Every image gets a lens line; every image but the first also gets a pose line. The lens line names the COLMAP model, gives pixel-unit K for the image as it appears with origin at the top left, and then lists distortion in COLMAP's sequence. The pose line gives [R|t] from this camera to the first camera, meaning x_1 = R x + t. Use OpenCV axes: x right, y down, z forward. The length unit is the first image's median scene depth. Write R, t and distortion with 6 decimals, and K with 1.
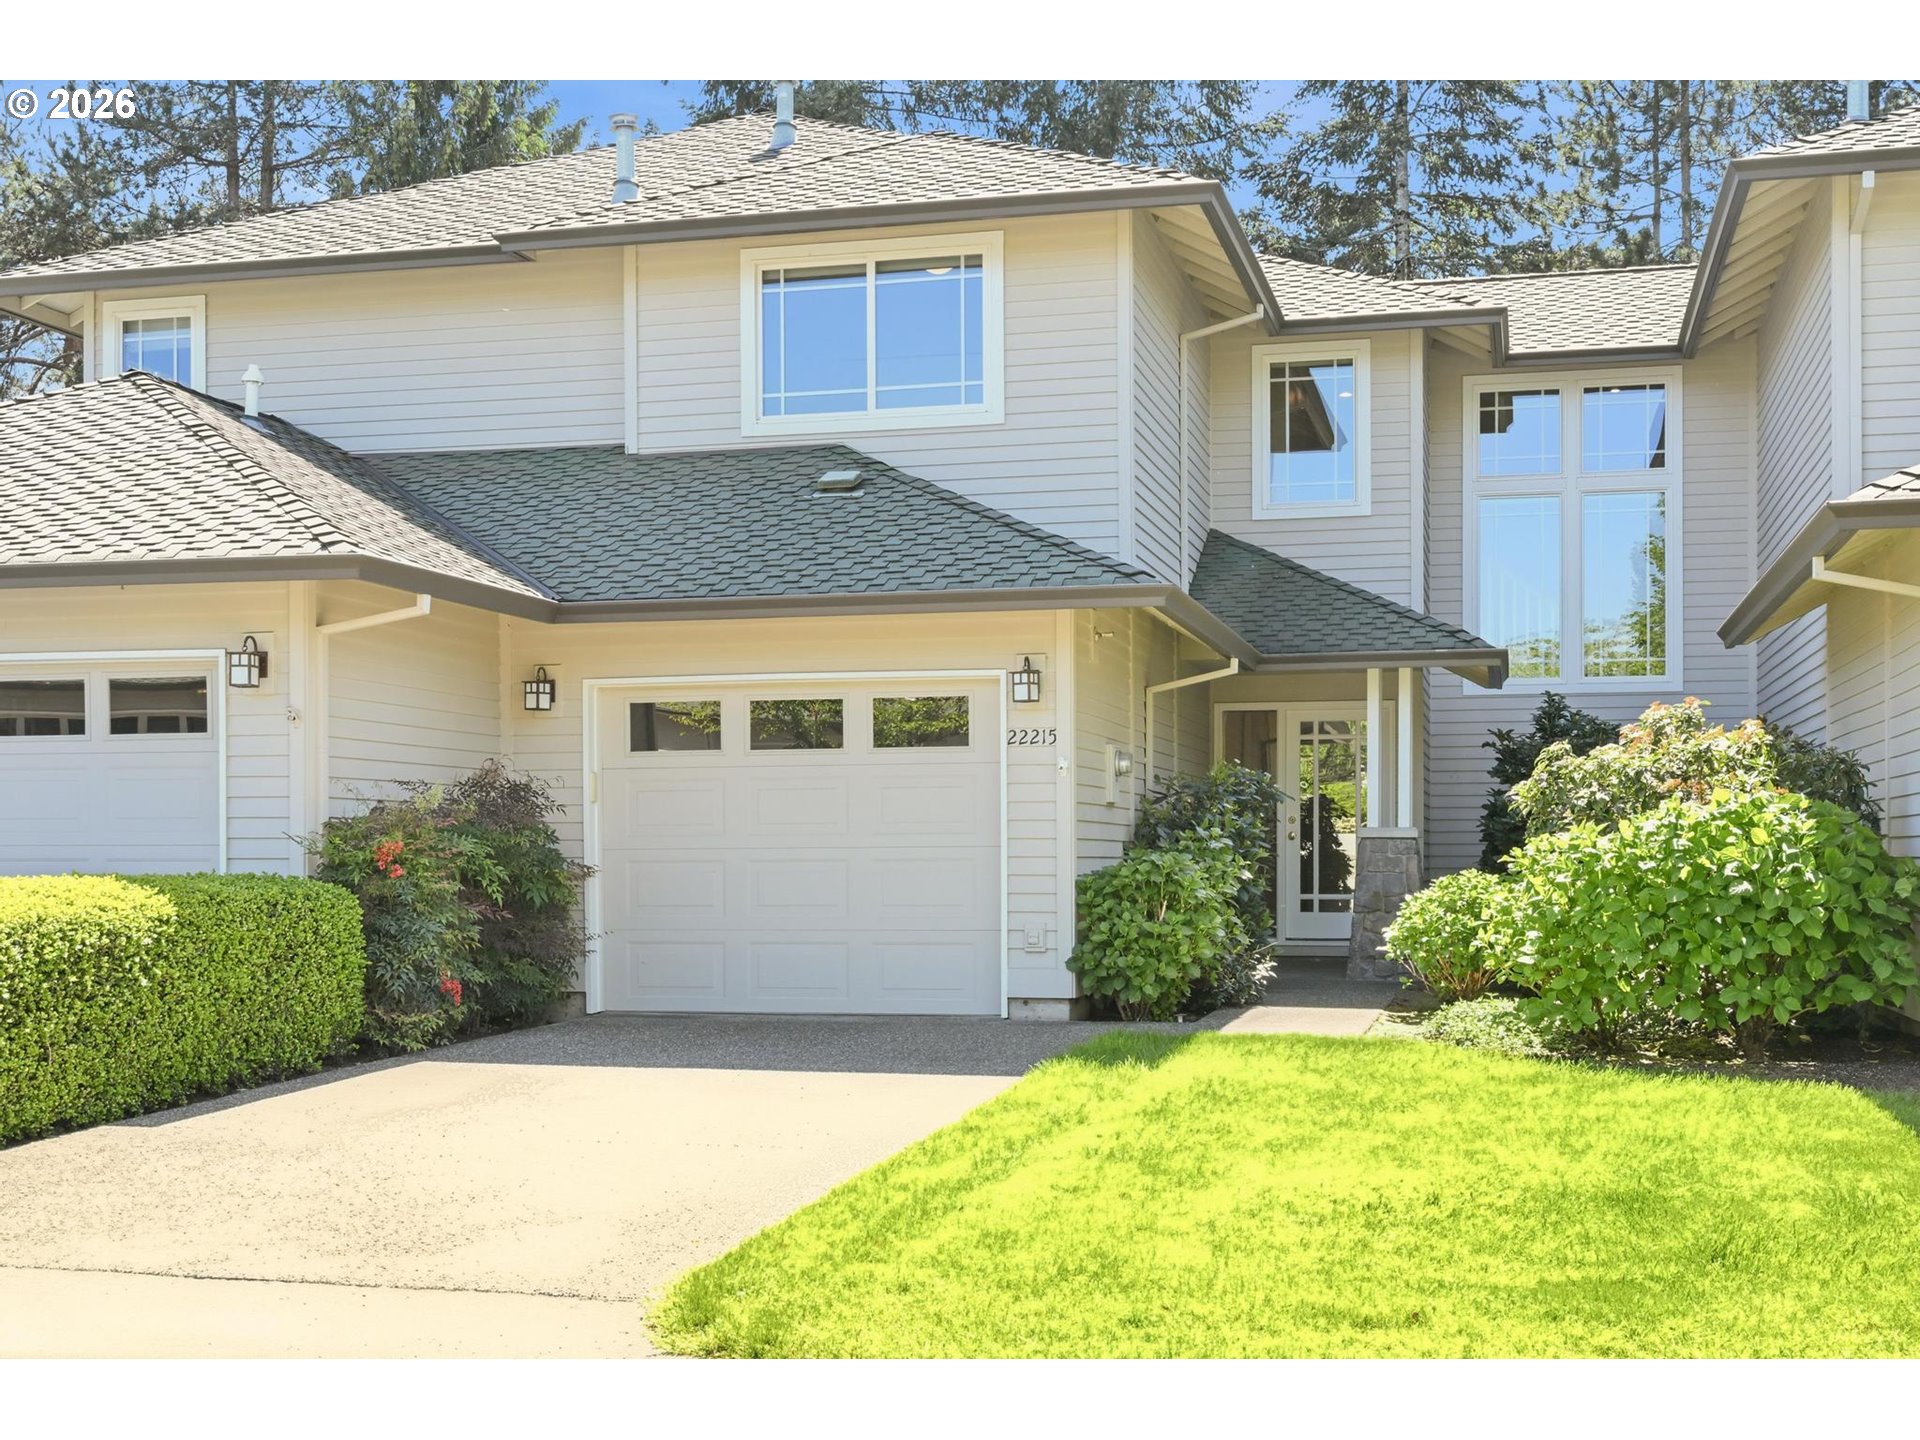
lens RADIAL K [[2447.4, 0, 809.9], [0, 2447.4, 849.7], [0, 0, 1]] dist [0.013436, -0.007909]
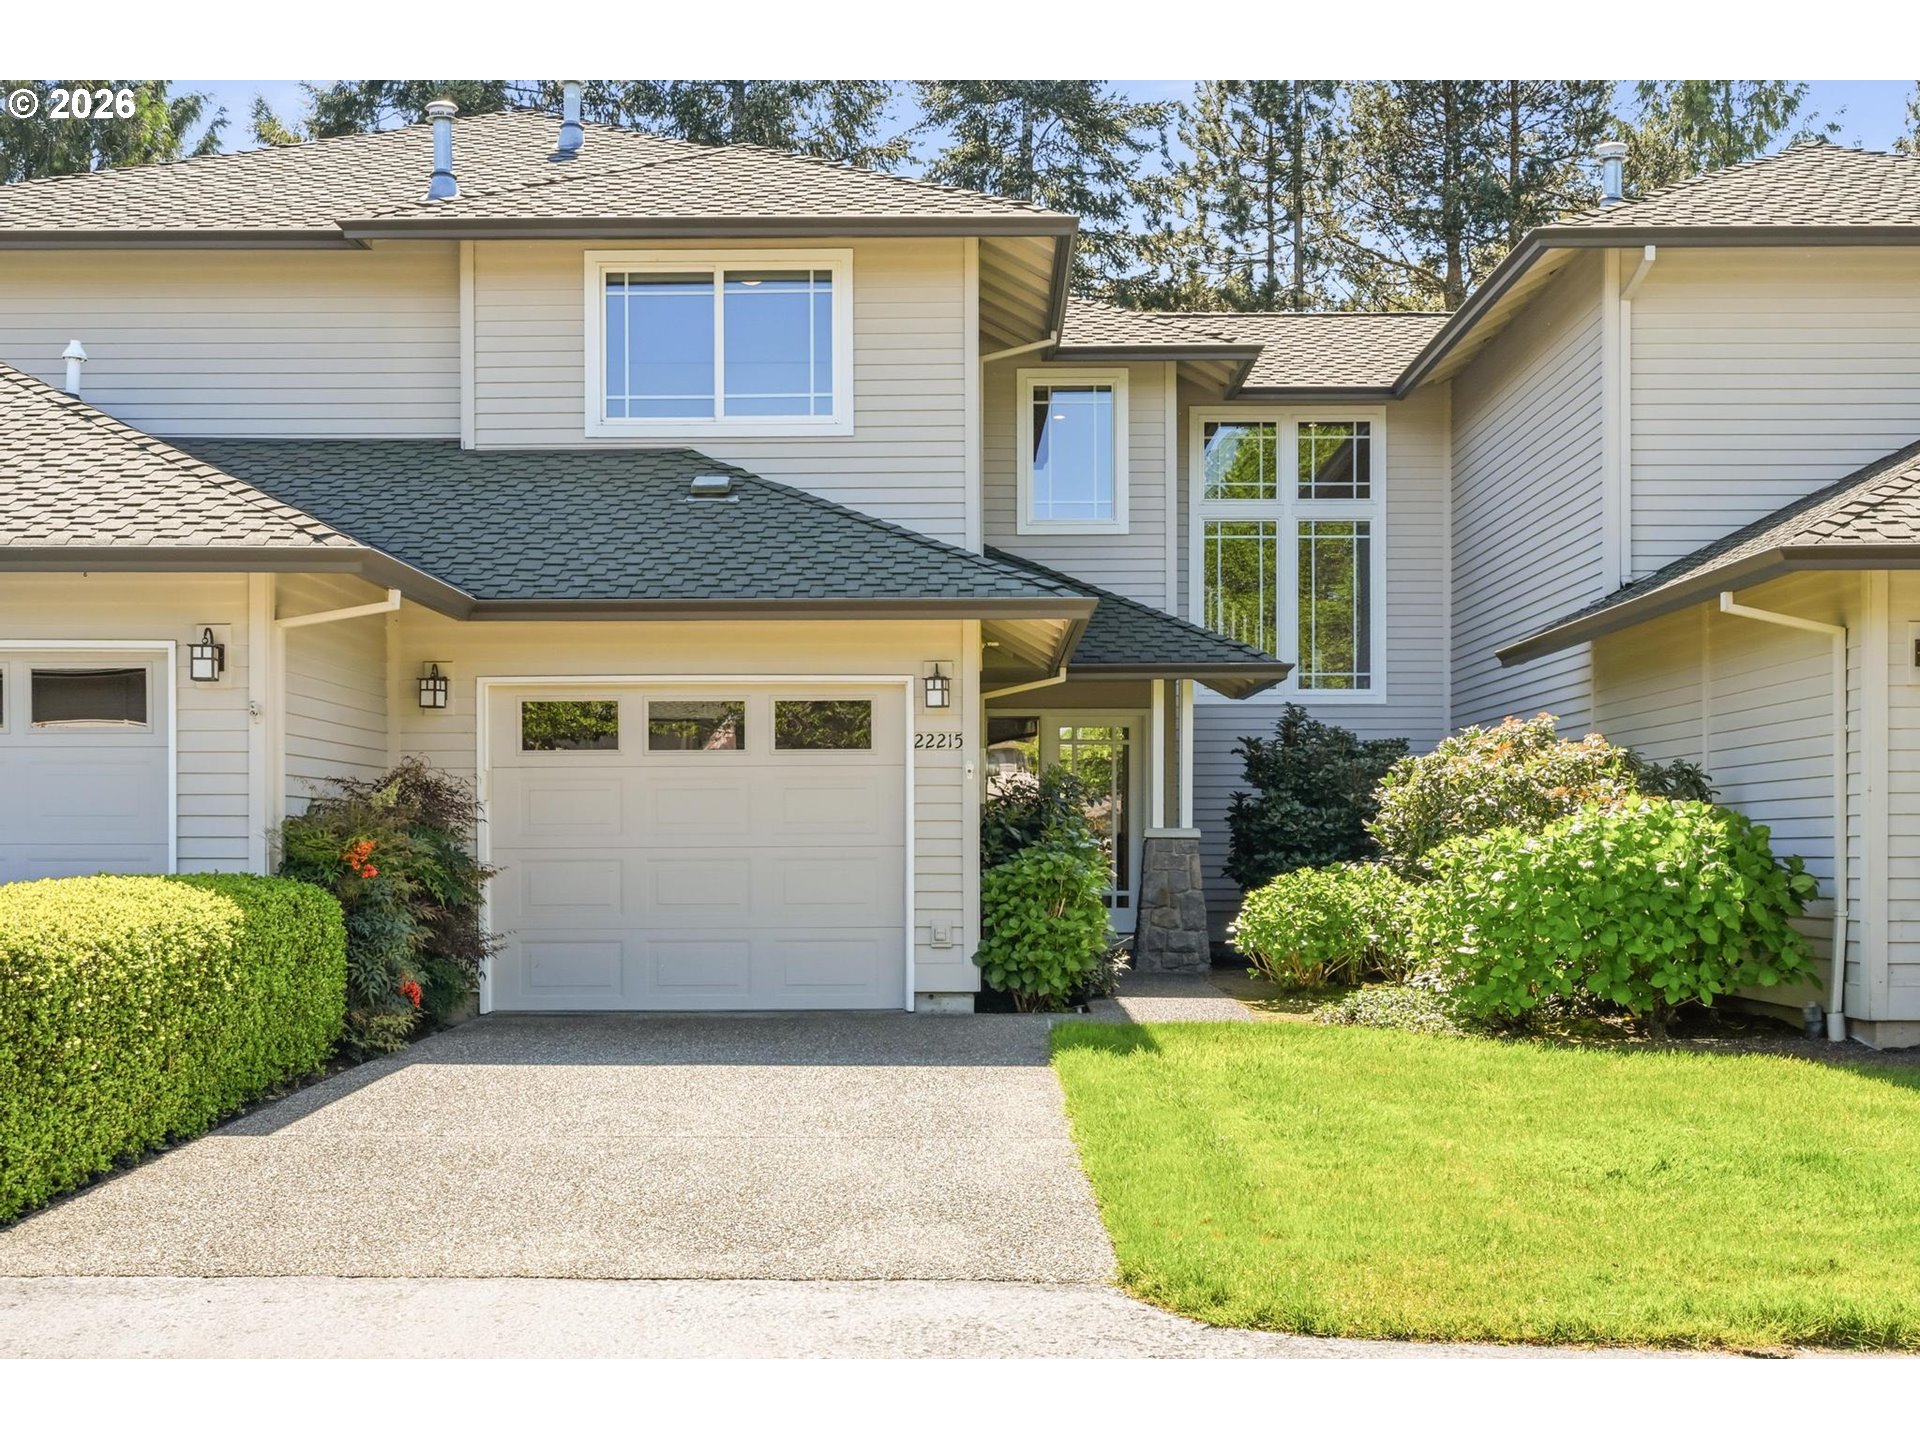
lens RADIAL K [[2447.4, 0, 809.9], [0, 2447.4, 849.7], [0, 0, 1]] dist [0.013436, -0.007909]
pose [[0.970048, 0.000621, 0.242914, -0.189084], [-0.000958, 0.999999, 0.001272, -0.000984], [-0.242913, -0.001466, 0.970047, 0.004099]]
